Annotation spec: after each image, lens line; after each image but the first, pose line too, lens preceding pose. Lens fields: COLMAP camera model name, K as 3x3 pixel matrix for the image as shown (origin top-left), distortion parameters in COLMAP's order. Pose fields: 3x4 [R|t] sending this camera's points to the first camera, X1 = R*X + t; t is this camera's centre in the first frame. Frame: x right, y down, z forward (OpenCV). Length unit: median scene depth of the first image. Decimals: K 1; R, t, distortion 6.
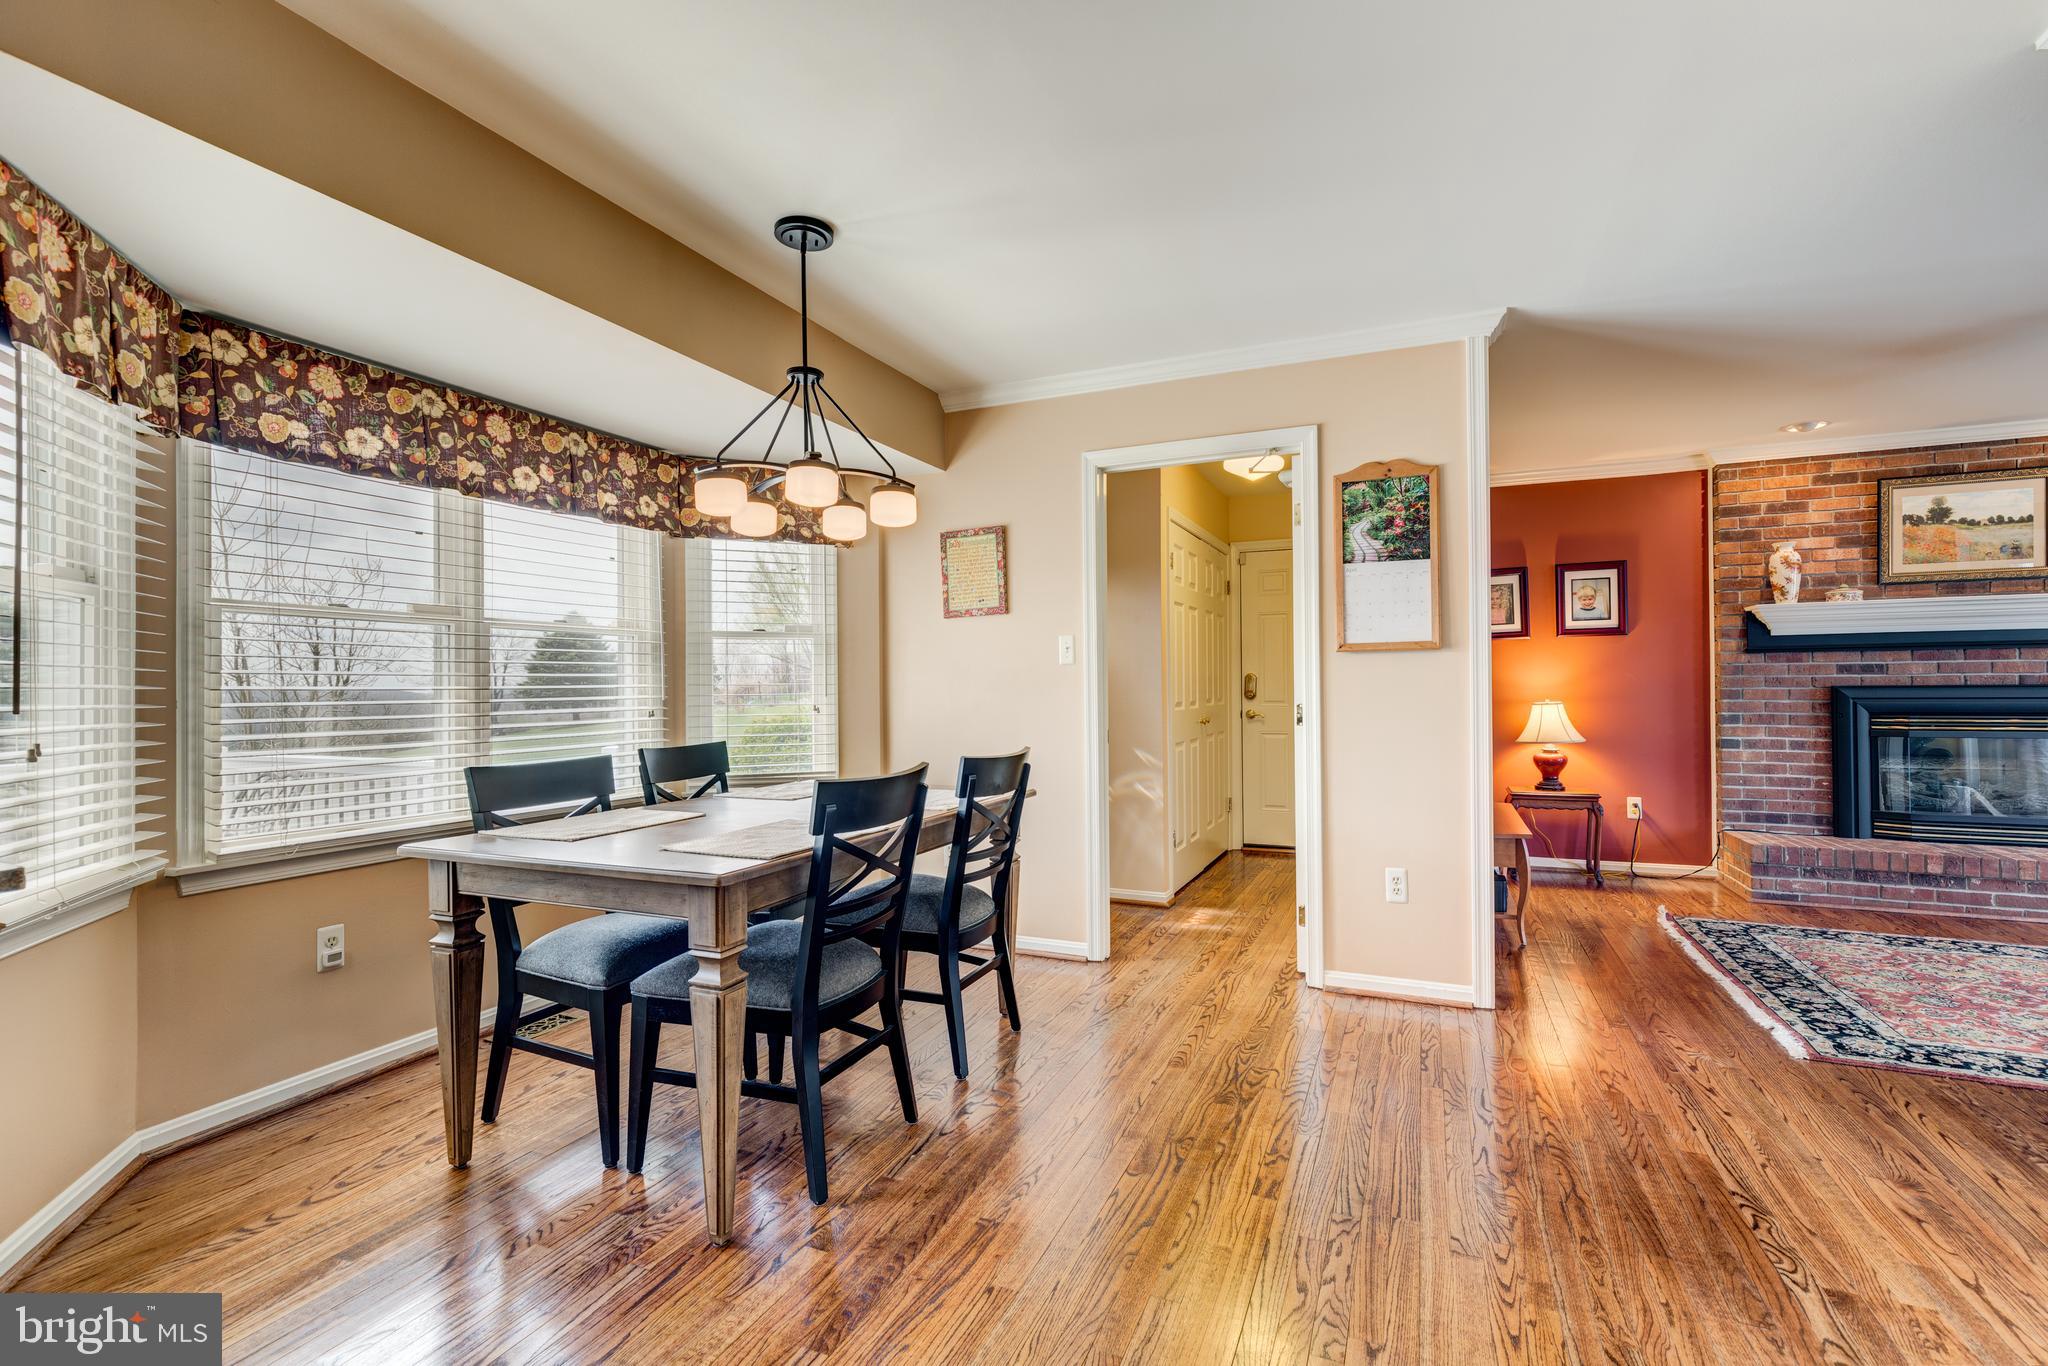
lens RADIAL K [[923.1, 0, 1025.1], [0, 923.1, 682.7], [0, 0, 1]] dist [0.013271, -0.004263]
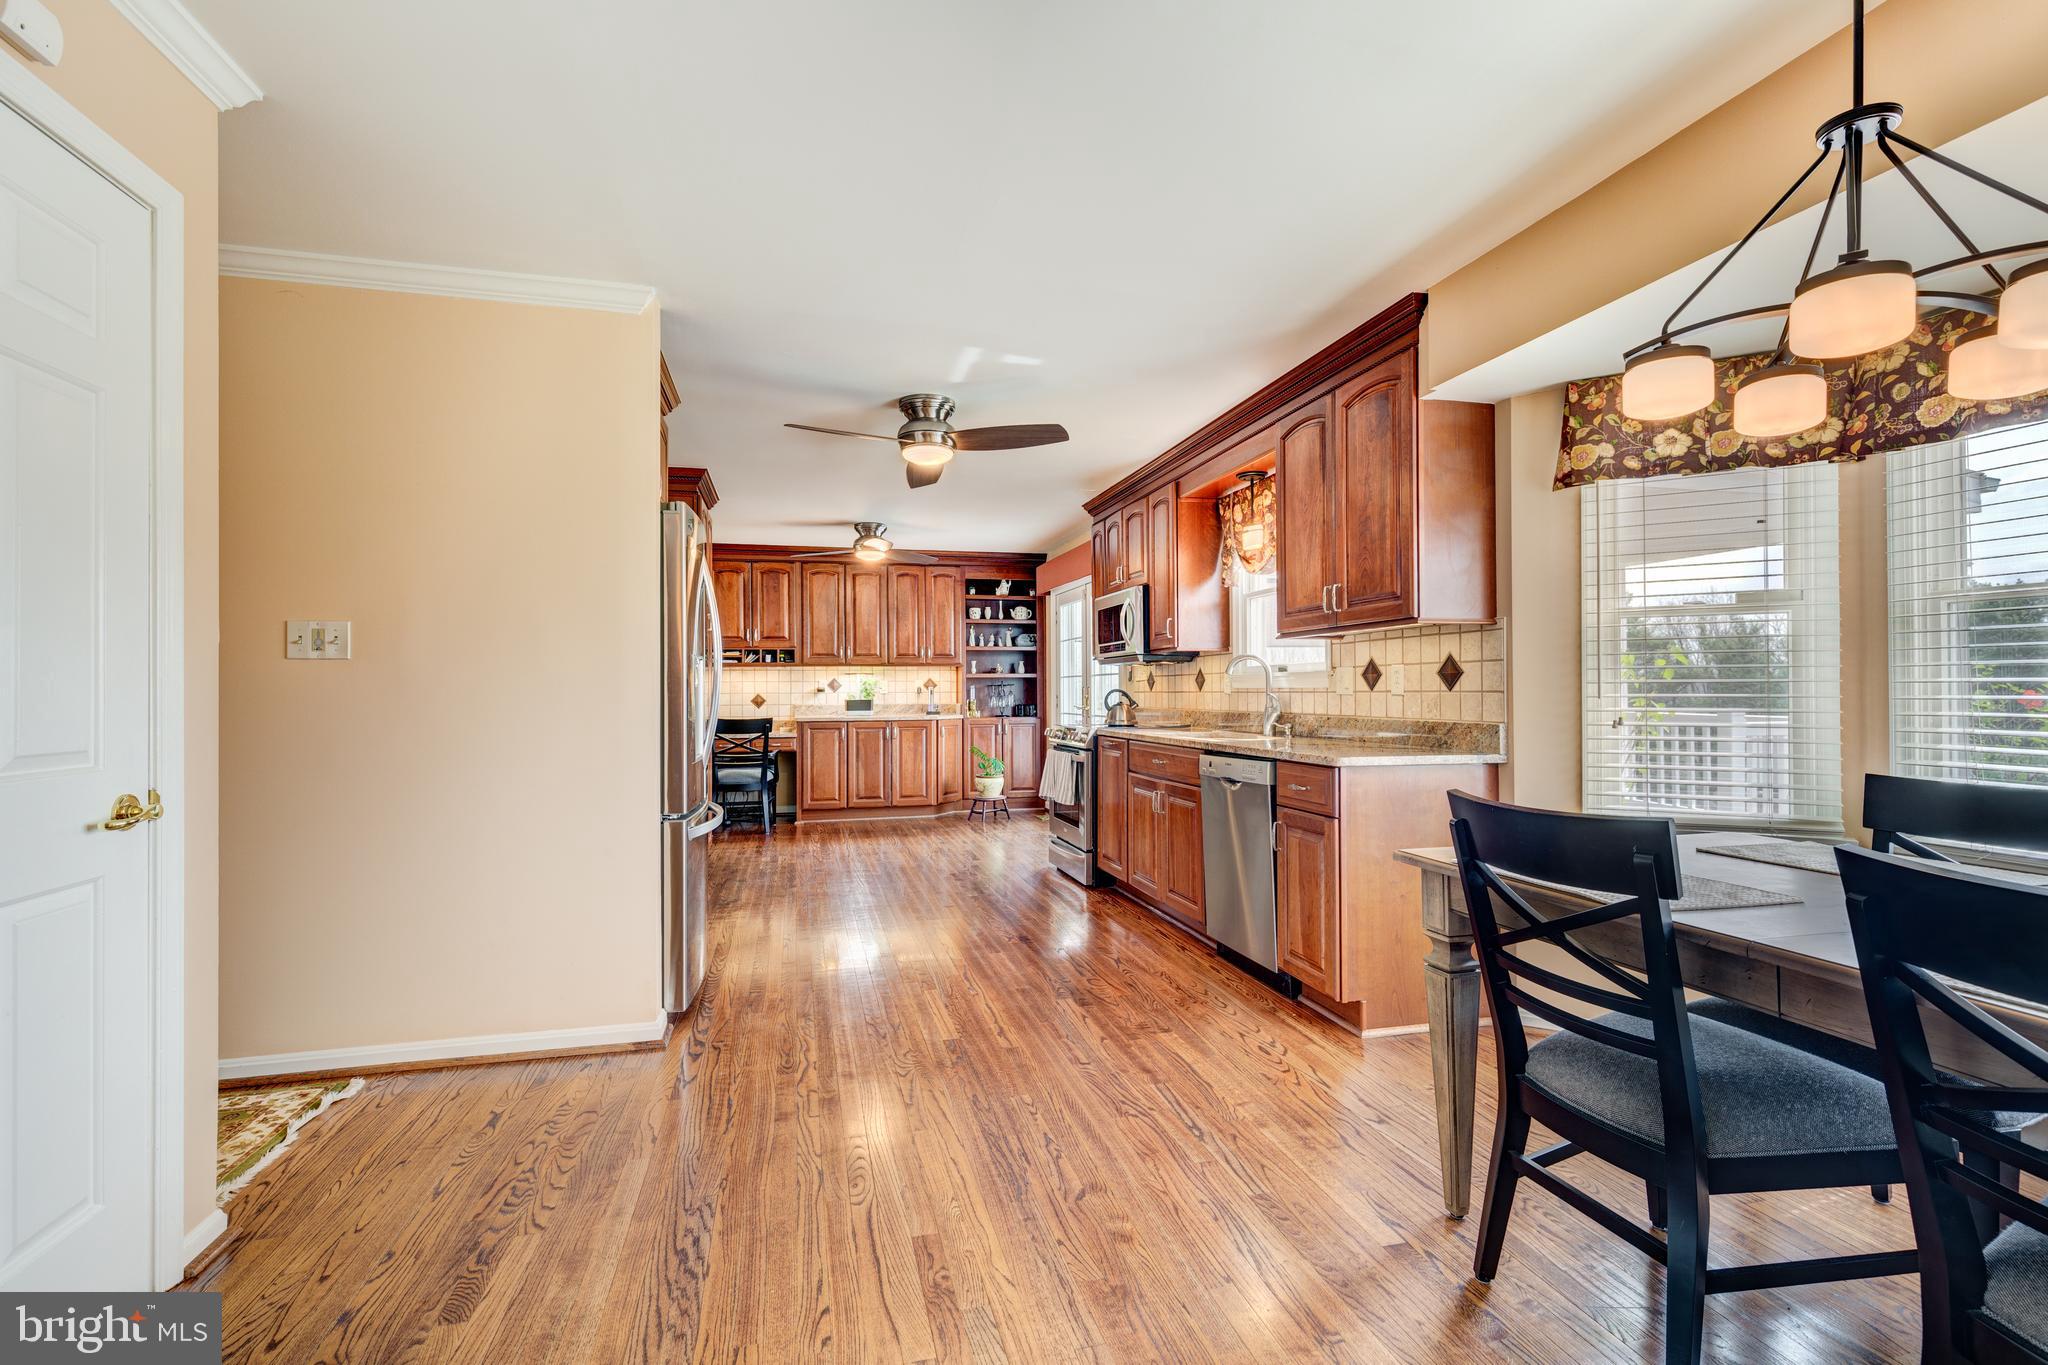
lens RADIAL K [[923.1, 0, 1026.2], [0, 923.1, 680.3], [0, 0, 1]] dist [0.013271, -0.004263]
pose [[-0.799001, 0.007770, -0.601279, 0.266717], [0.017330, 0.999799, -0.010109, -0.000009], [0.601080, -0.018497, -0.798975, 0.598538]]
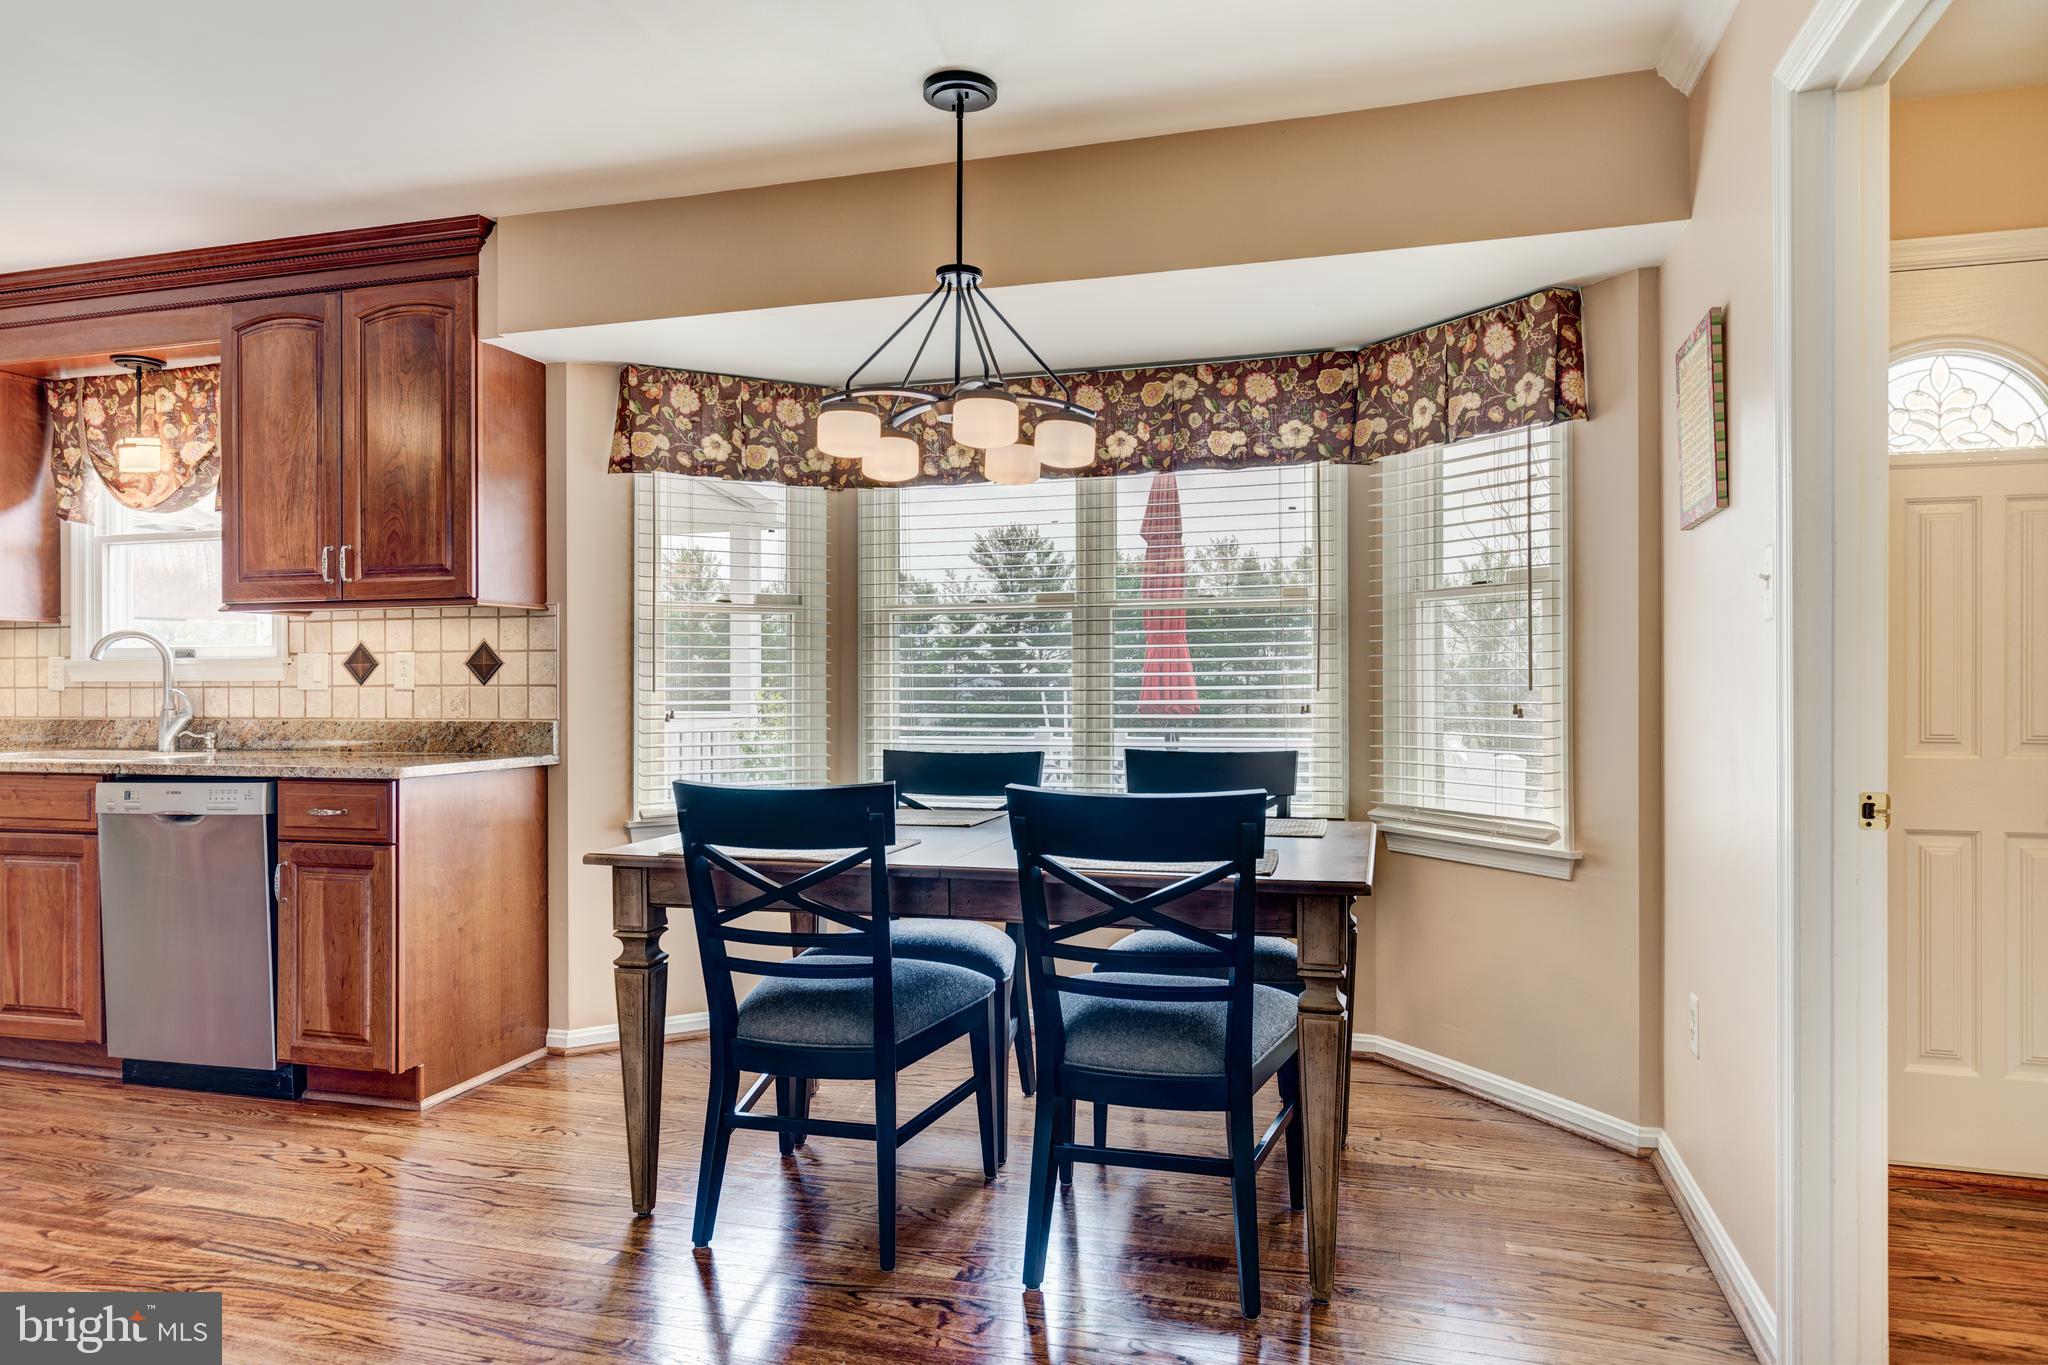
lens RADIAL K [[1256.2, 0, 1023.0], [0, 1256.2, 680.4], [0, 0, 1]] dist [0.009914, -0.003823]
pose [[0.117286, 0.009752, -0.993050, 0.432073], [0.009307, 0.999897, 0.010918, -0.001905], [0.993055, -0.010523, 0.117183, 0.484126]]
